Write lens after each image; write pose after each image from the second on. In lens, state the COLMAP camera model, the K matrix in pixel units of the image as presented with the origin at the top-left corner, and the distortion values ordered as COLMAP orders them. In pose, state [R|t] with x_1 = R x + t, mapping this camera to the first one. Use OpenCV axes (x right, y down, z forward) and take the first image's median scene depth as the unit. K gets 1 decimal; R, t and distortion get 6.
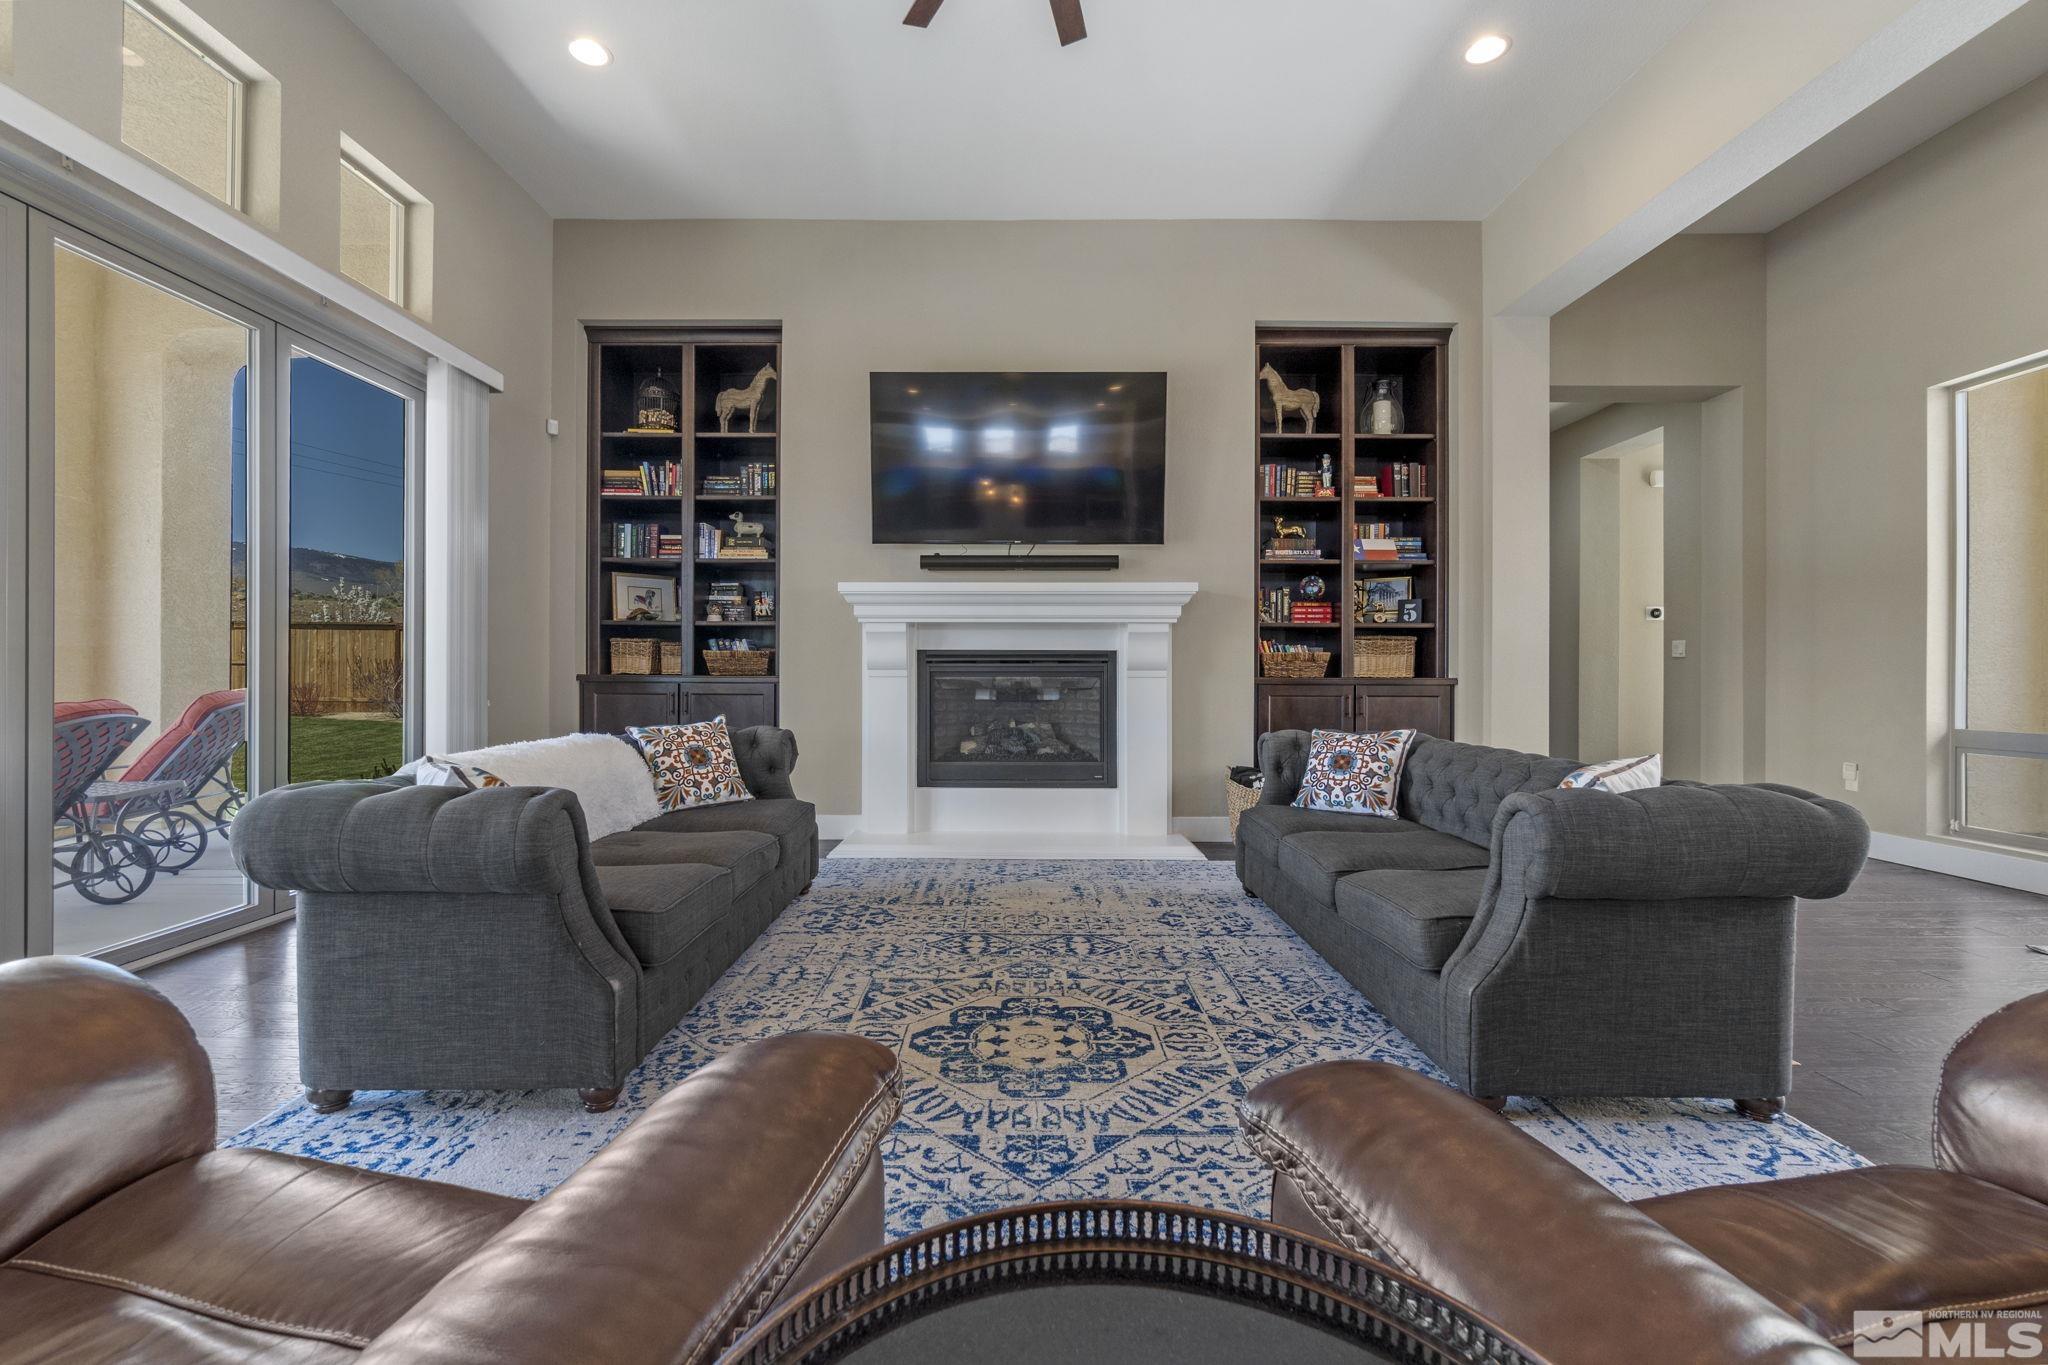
lens RADIAL K [[878.4, 0, 1008.8], [0, 878.4, 676.1], [0, 0, 1]] dist [-0.009594, 0.001963]
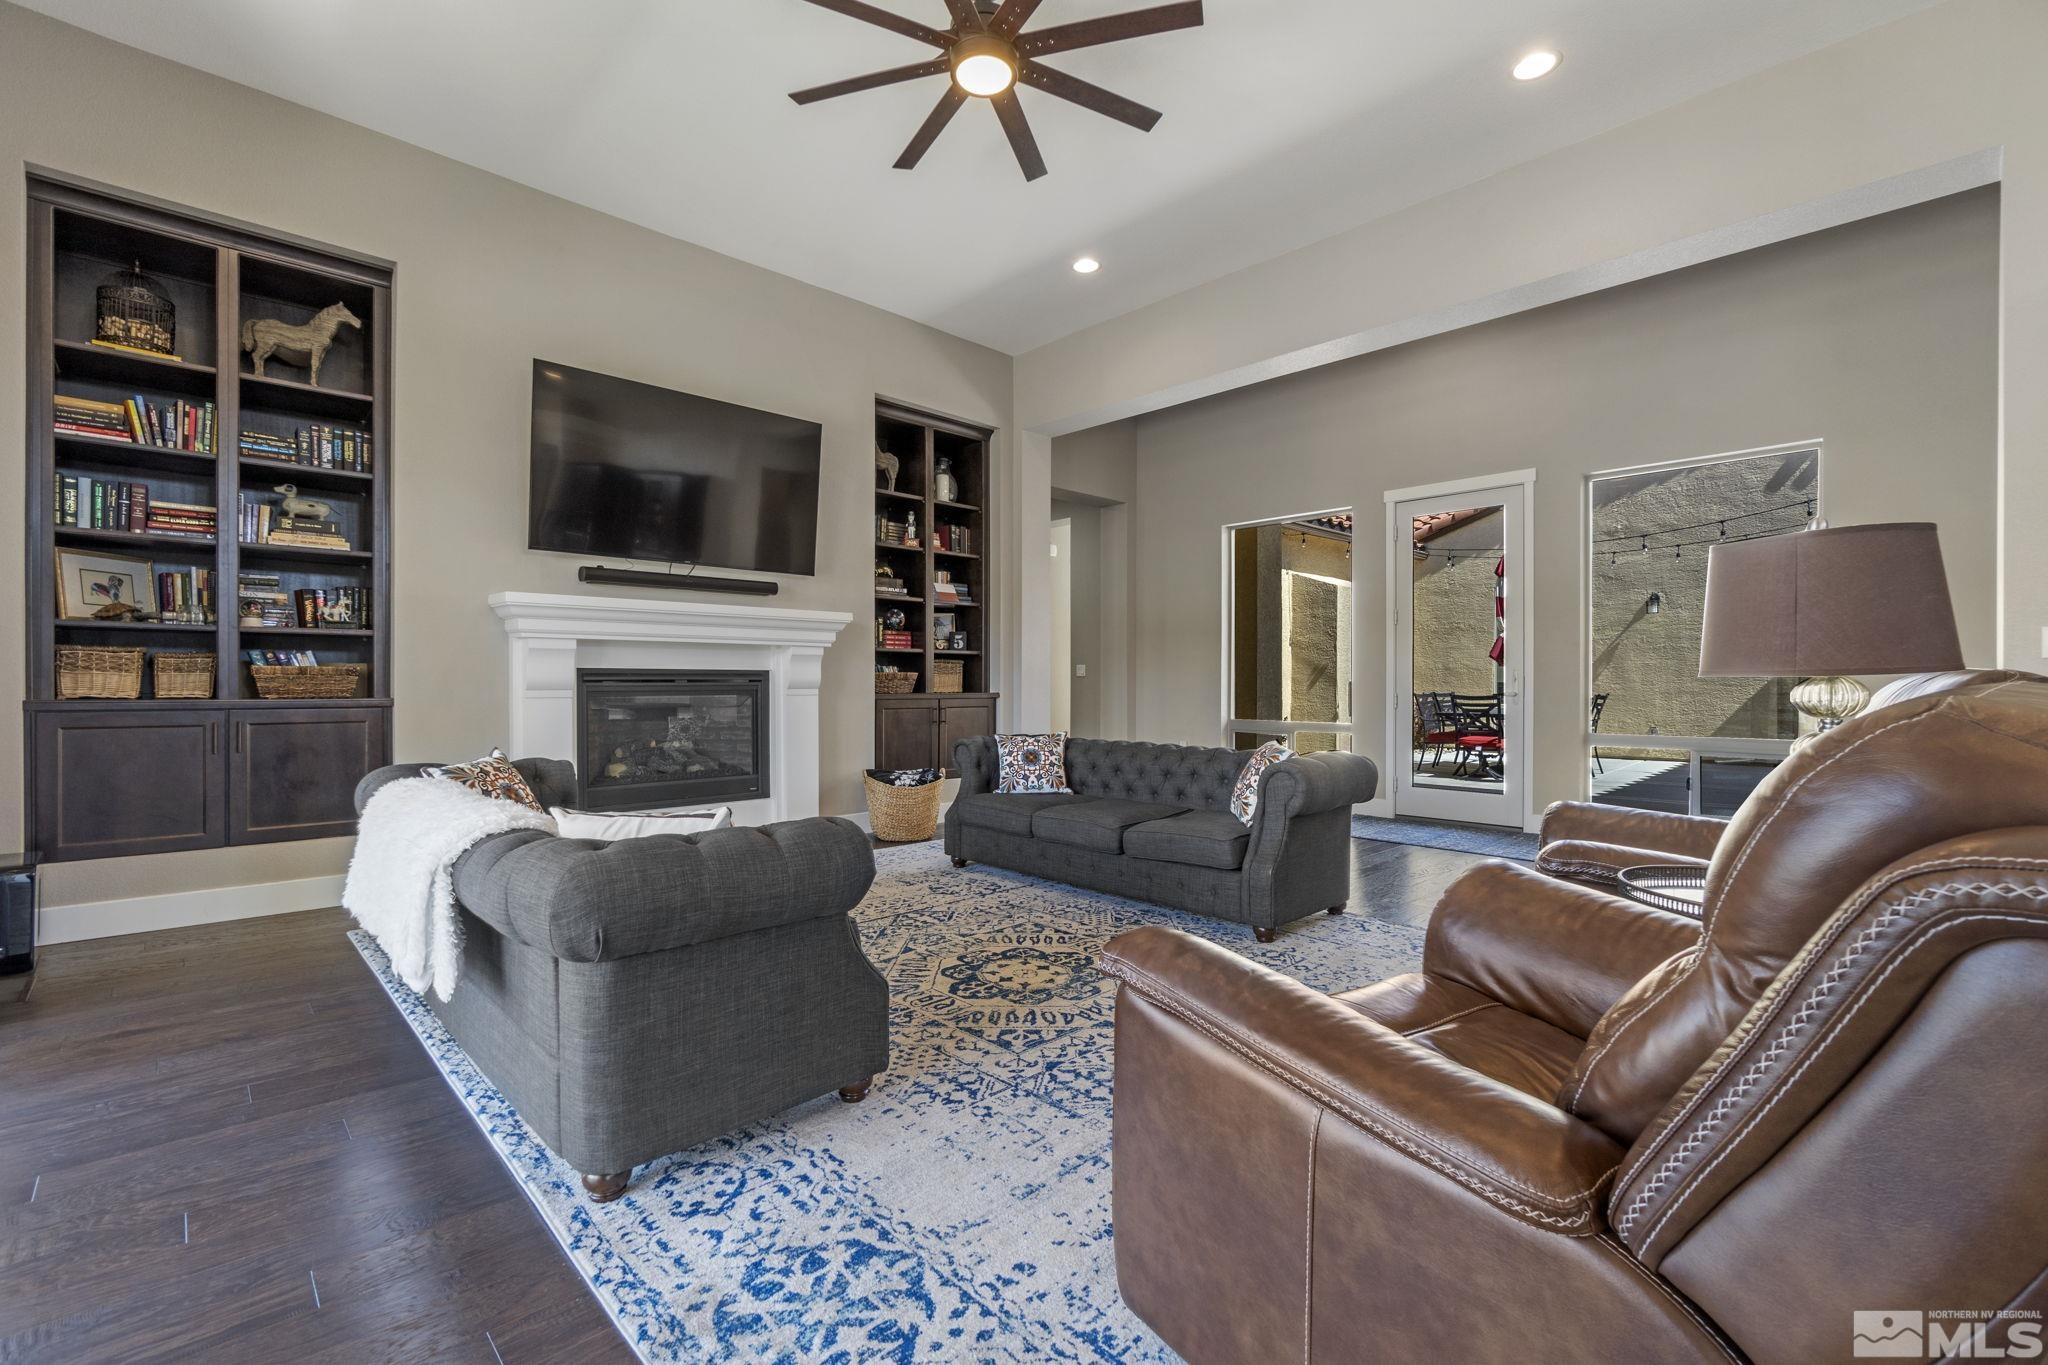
lens RADIAL K [[878.4, 0, 1002.8], [0, 878.4, 687.6], [0, 0, 1]] dist [-0.009594, 0.001963]
pose [[0.721941, -0.006523, 0.691924, -0.405408], [0.002214, 0.999972, 0.007116, -0.014647], [-0.691951, -0.003606, 0.721935, 0.021793]]
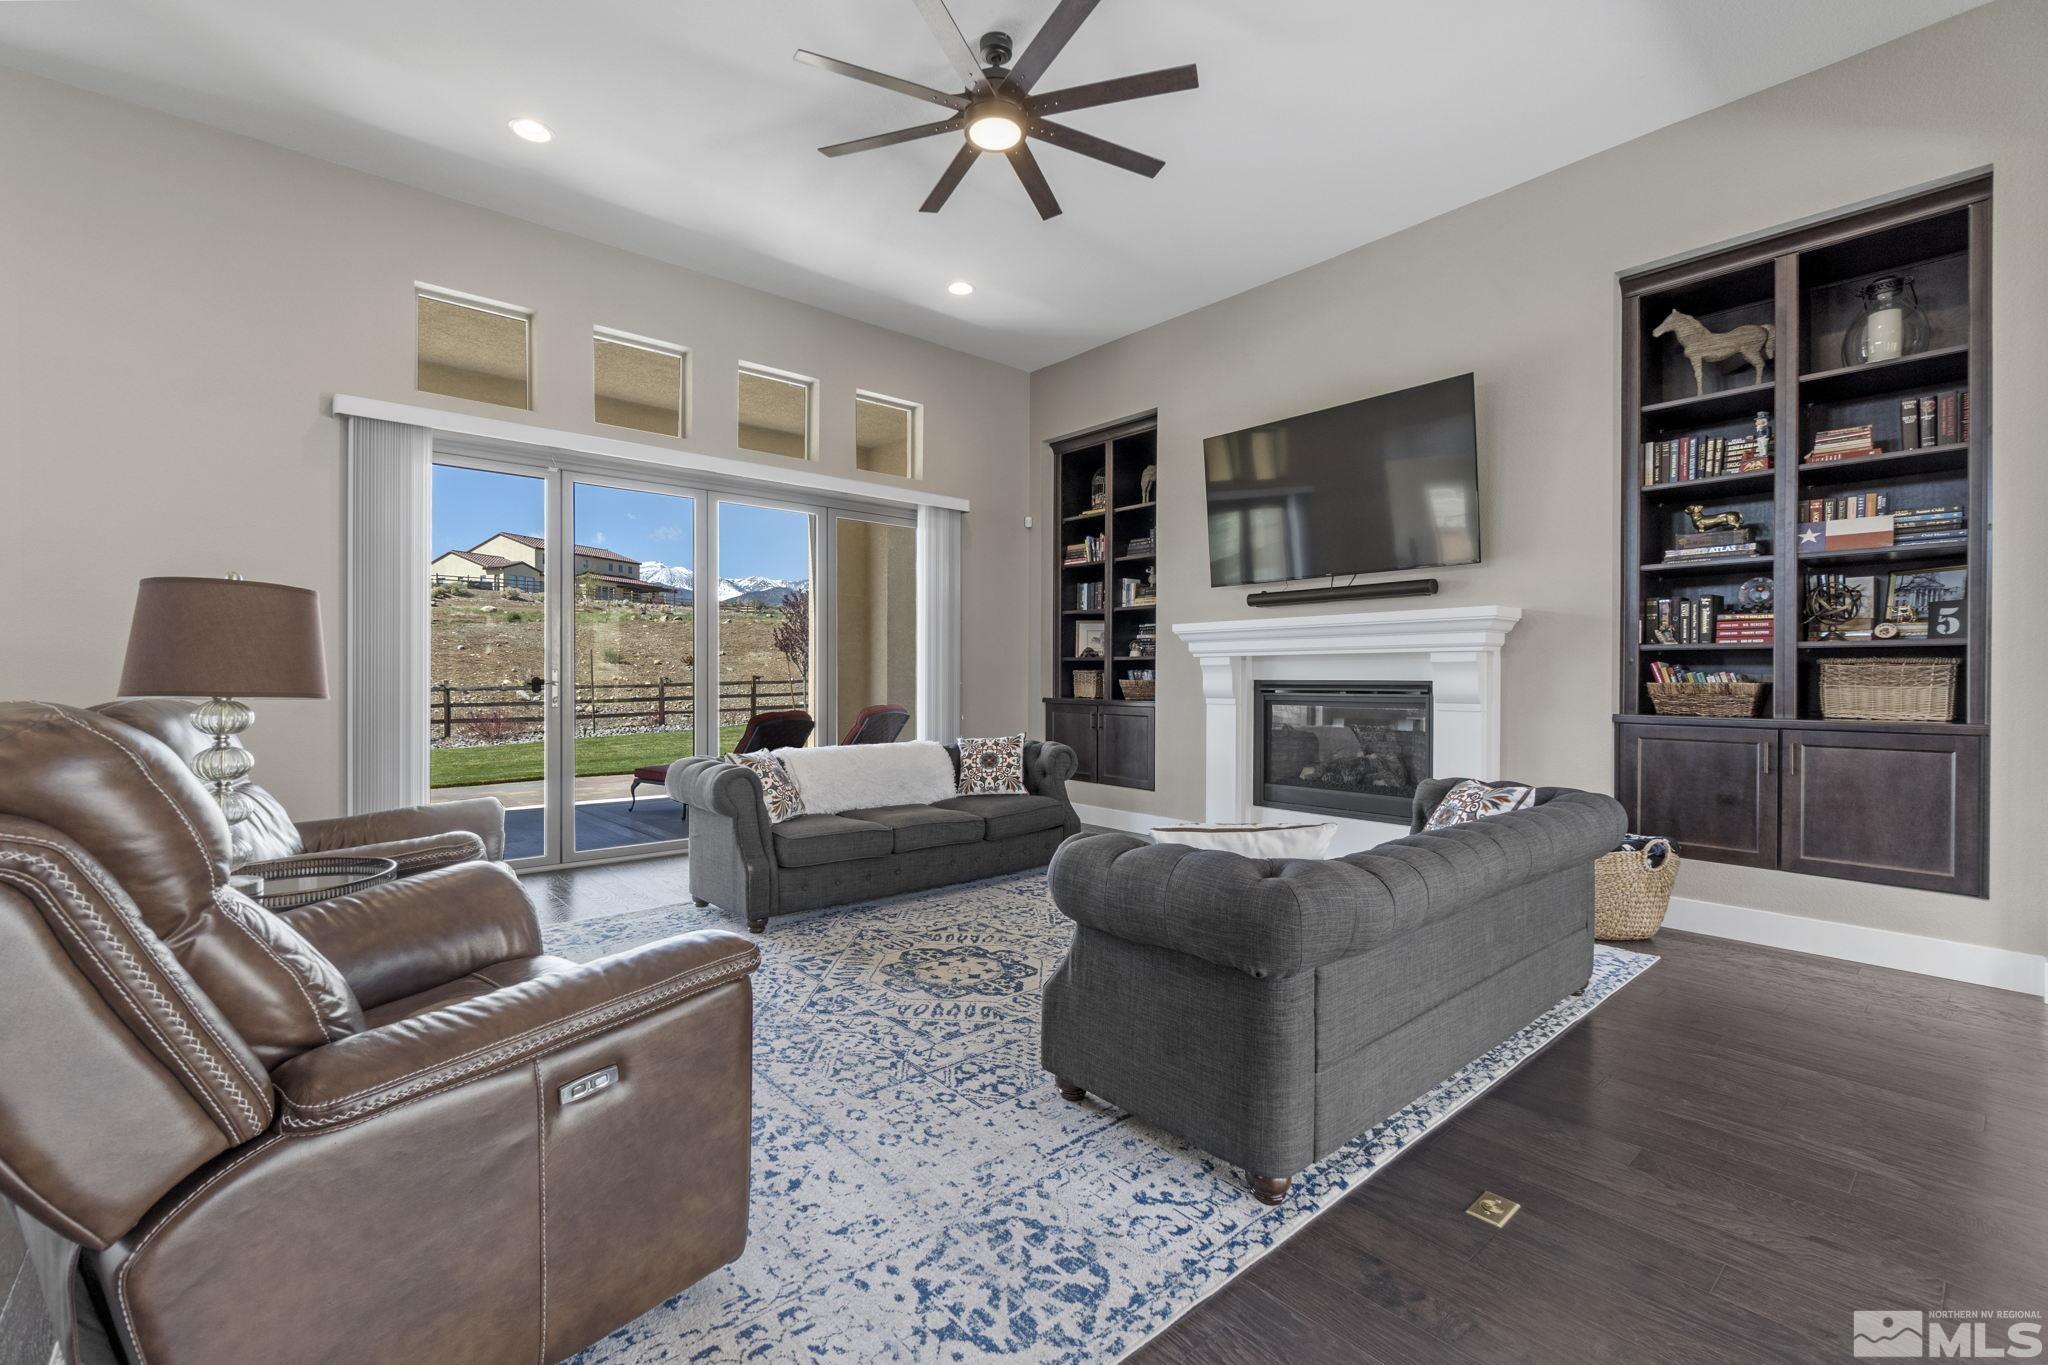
lens RADIAL K [[878.4, 0, 1009.1], [0, 878.4, 681.7], [0, 0, 1]] dist [-0.009594, 0.001963]
pose [[0.654910, 0.001585, -0.755706, 0.509793], [-0.004317, 0.999989, -0.001643, -0.024186], [0.755695, 0.004338, 0.654909, 0.050686]]
